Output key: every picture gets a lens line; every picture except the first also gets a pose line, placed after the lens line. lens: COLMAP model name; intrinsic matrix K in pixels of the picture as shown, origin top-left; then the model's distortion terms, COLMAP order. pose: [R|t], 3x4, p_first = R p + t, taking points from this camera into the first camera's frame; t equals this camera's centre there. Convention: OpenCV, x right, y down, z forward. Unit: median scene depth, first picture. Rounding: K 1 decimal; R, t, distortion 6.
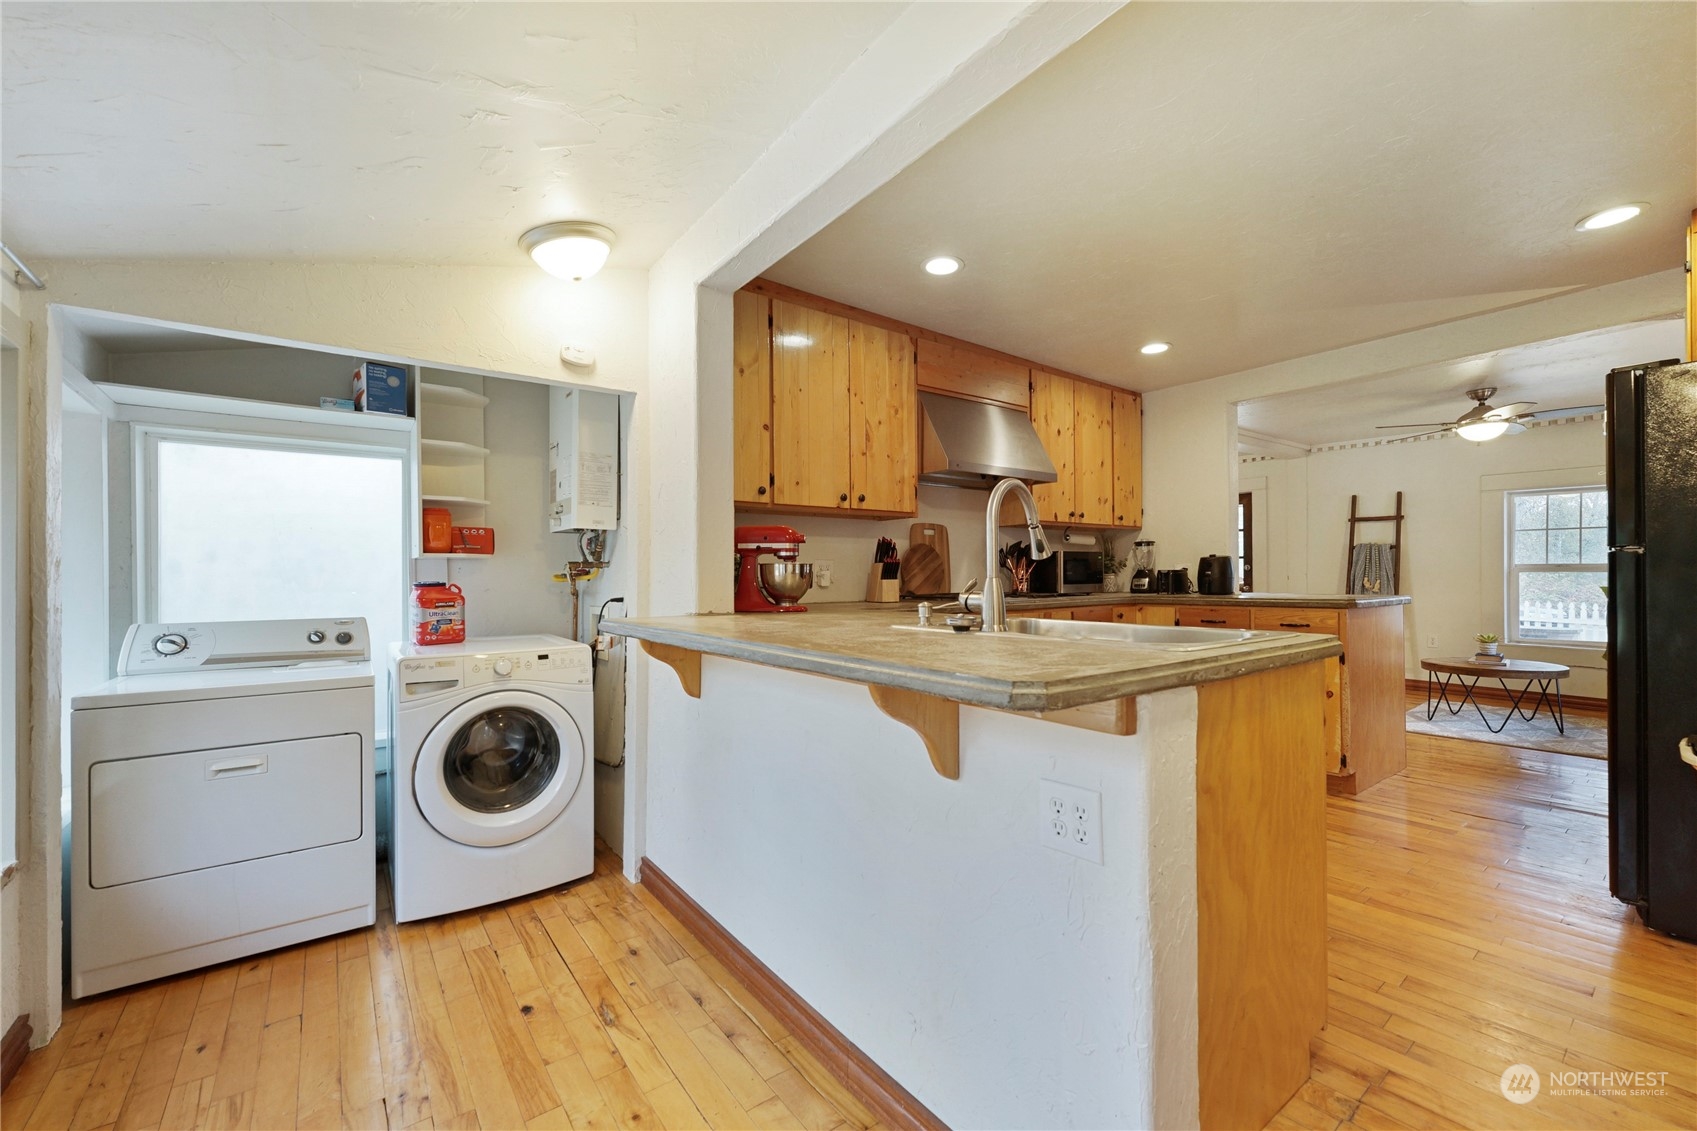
lens RADIAL K [[687.5, 0, 848.5], [0, 687.5, 565.5], [0, 0, 1]] dist [-0.000062, -0.000023]
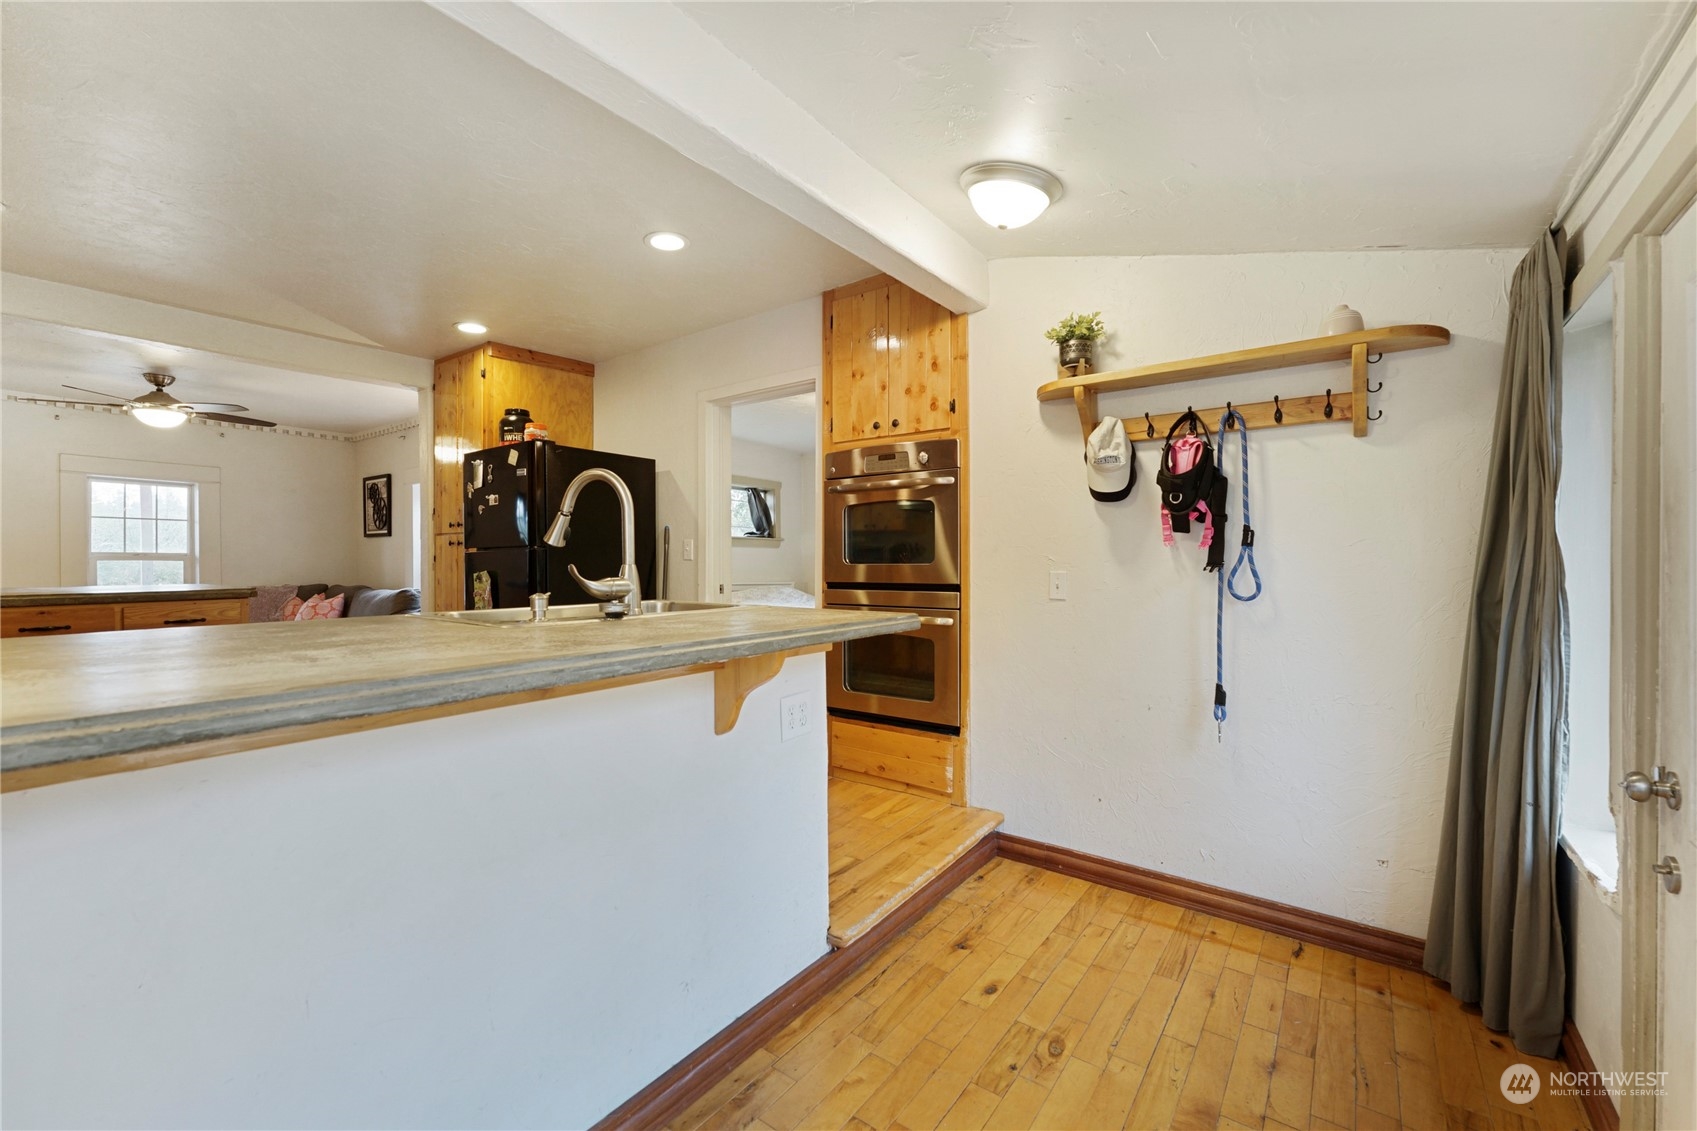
lens RADIAL K [[687.5, 0, 848.5], [0, 687.5, 565.5], [0, 0, 1]] dist [-0.000062, -0.000023]
pose [[-0.287247, -0.002784, 0.957852, -0.313620], [-0.013401, 0.999910, -0.001112, 0.005192], [-0.957763, -0.013156, -0.287259, 0.337102]]
